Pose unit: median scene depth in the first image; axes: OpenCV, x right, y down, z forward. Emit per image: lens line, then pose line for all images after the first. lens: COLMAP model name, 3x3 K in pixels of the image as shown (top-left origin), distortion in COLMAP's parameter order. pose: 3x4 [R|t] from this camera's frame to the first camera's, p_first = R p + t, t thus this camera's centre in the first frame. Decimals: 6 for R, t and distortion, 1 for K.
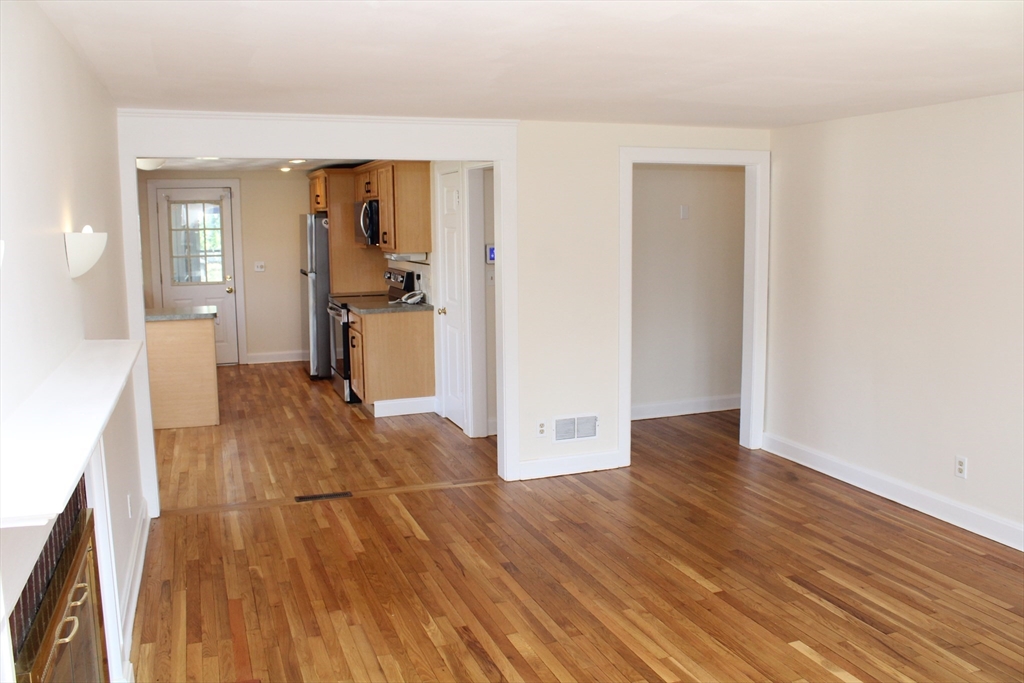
lens RADIAL K [[851.8, 0, 511.3], [0, 851.8, 335.9], [0, 0, 1]] dist [-0.166664, 0.146727]
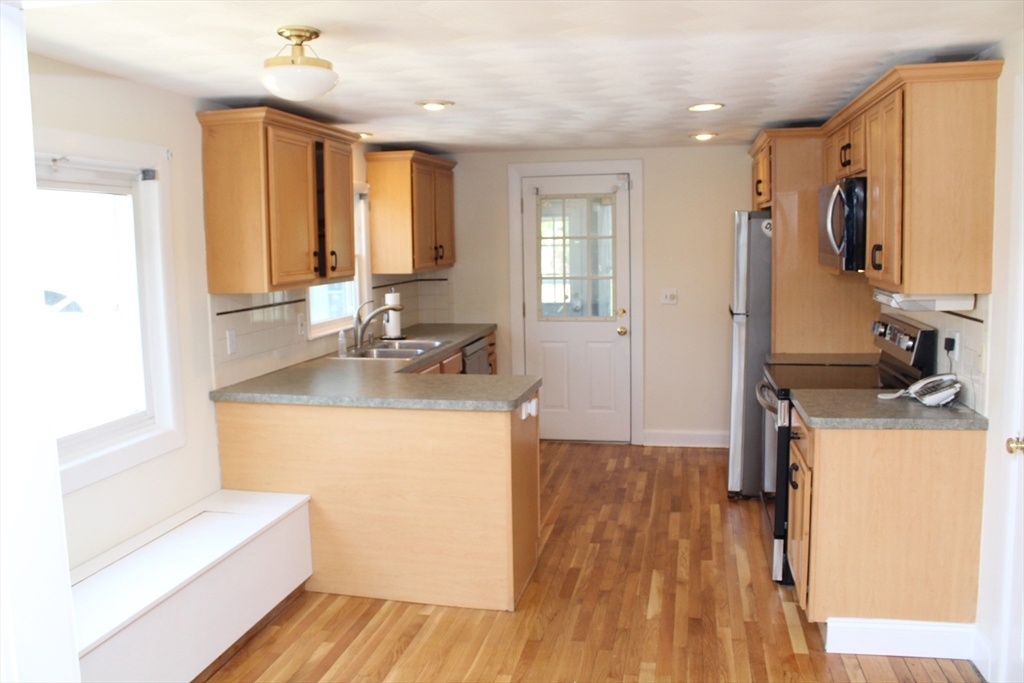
lens RADIAL K [[851.8, 0, 511.3], [0, 851.8, 335.9], [0, 0, 1]] dist [-0.166664, 0.146727]
pose [[0.846577, 0.053413, -0.529579, -0.076696], [-0.060877, 0.998140, 0.003355, -0.062248], [0.528773, 0.029399, 0.848254, 0.511185]]
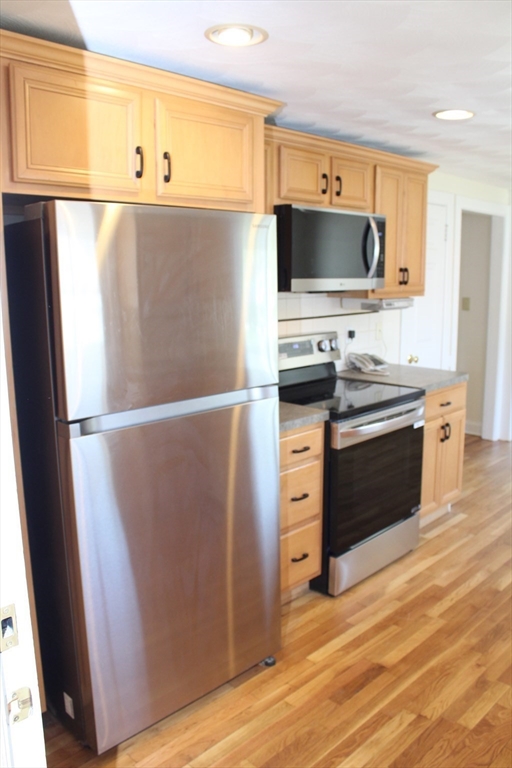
lens RADIAL K [[638.8, 0, 256.0], [0, 638.8, 384.0], [0, 0, 1]] dist [-0.166664, 0.146727]
pose [[-0.416461, -0.142554, 0.897908, -0.555355], [0.141777, 0.965365, 0.219021, -0.157351], [-0.898031, 0.218516, -0.381826, 1.293946]]
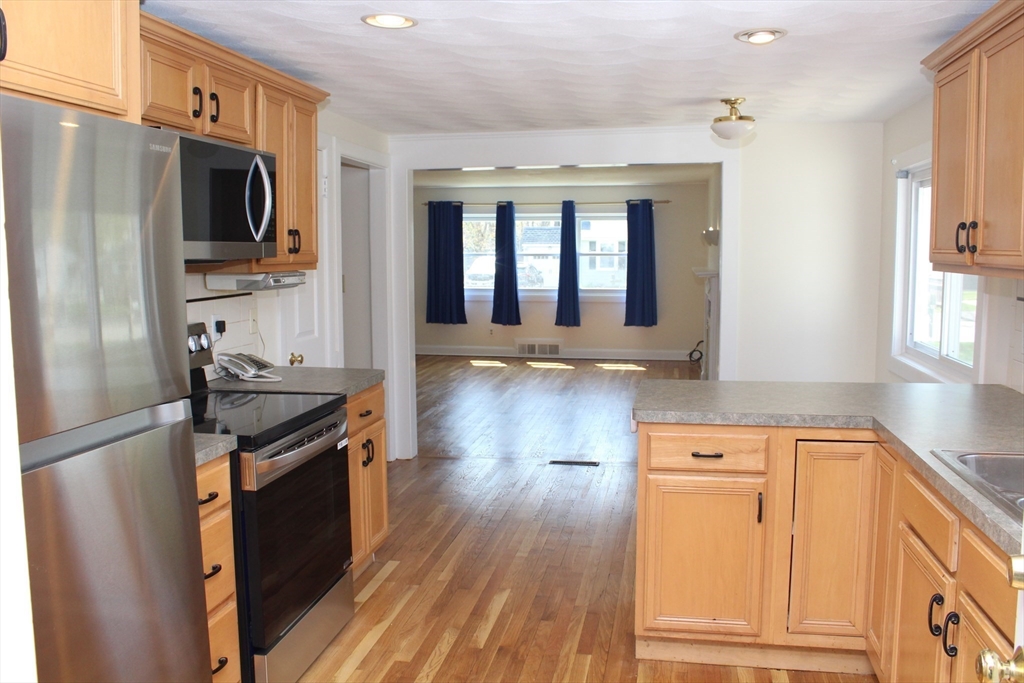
lens RADIAL K [[851.8, 0, 511.3], [0, 851.8, 335.9], [0, 0, 1]] dist [-0.166664, 0.146727]
pose [[-0.855647, -0.037111, 0.516228, -0.498350], [0.085995, 0.973367, 0.212511, -0.152546], [-0.510366, 0.226227, -0.829667, 1.325203]]
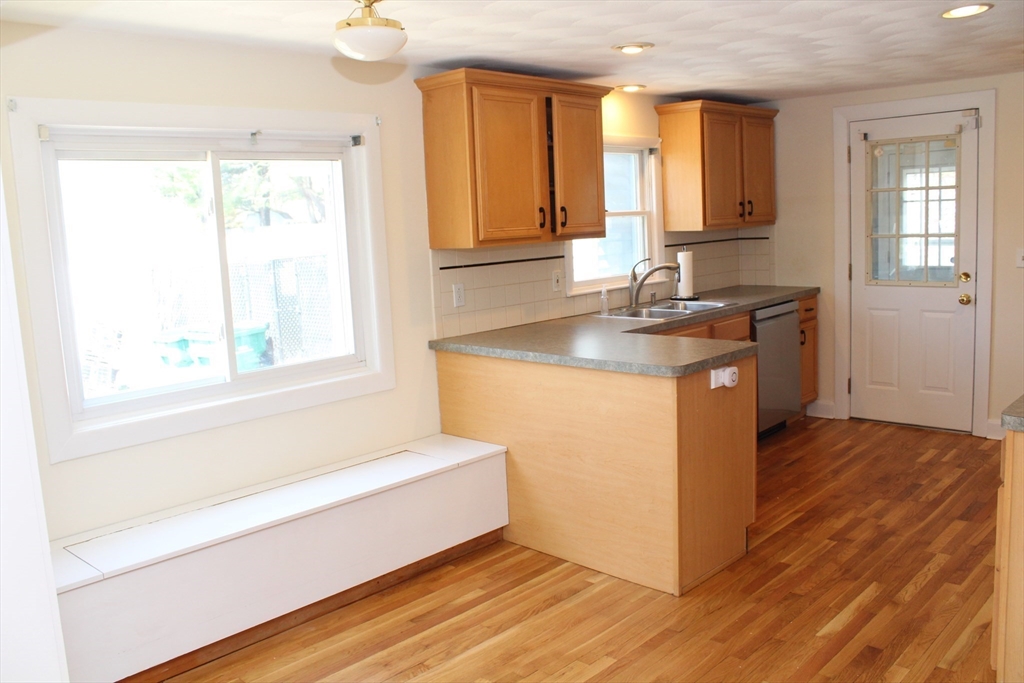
lens RADIAL K [[851.8, 0, 511.3], [0, 851.8, 335.9], [0, 0, 1]] dist [-0.166664, 0.146727]
pose [[0.438976, 0.109947, -0.891746, 0.017115], [-0.076487, 0.993455, 0.084835, -0.069732], [0.895237, 0.030967, 0.444512, 0.647091]]
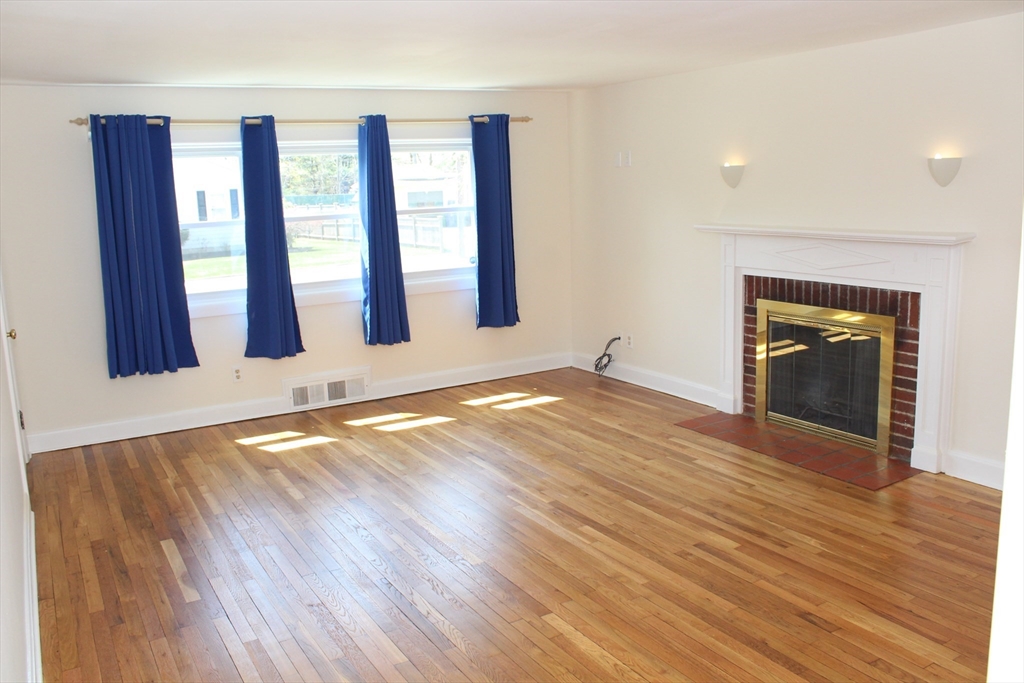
lens RADIAL K [[851.8, 0, 511.3], [0, 851.8, 335.9], [0, 0, 1]] dist [-0.166664, 0.146727]
pose [[-0.982618, 0.079224, -0.167884, 0.198877], [0.023582, 0.950307, 0.310420, -0.106400], [0.184134, 0.301065, -0.935657, 0.838115]]
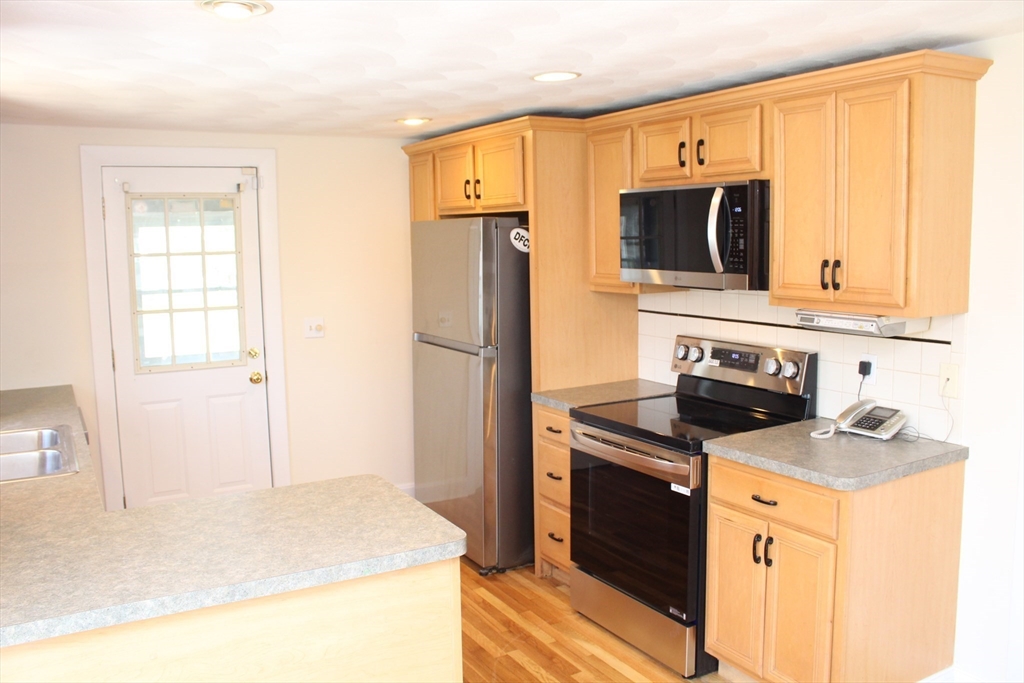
lens RADIAL K [[851.8, 0, 511.3], [0, 851.8, 335.9], [0, 0, 1]] dist [-0.166664, 0.146727]
pose [[0.985634, -0.025802, 0.166912, -0.351431], [0.029944, 0.999302, -0.022346, -0.082779], [-0.166219, 0.027023, 0.985719, 0.639291]]
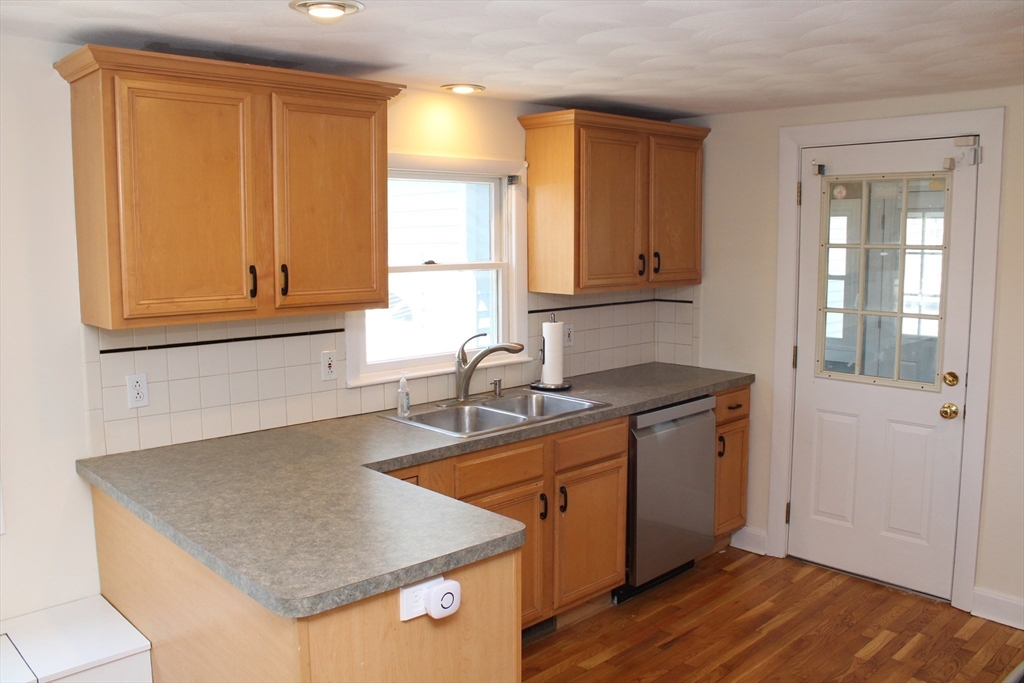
lens RADIAL K [[851.8, 0, 511.3], [0, 851.8, 335.9], [0, 0, 1]] dist [-0.166664, 0.146727]
pose [[0.396277, 0.114299, -0.910989, -0.106377], [-0.122372, 0.989943, 0.070974, -0.117046], [0.909939, 0.083354, 0.406279, 0.867238]]
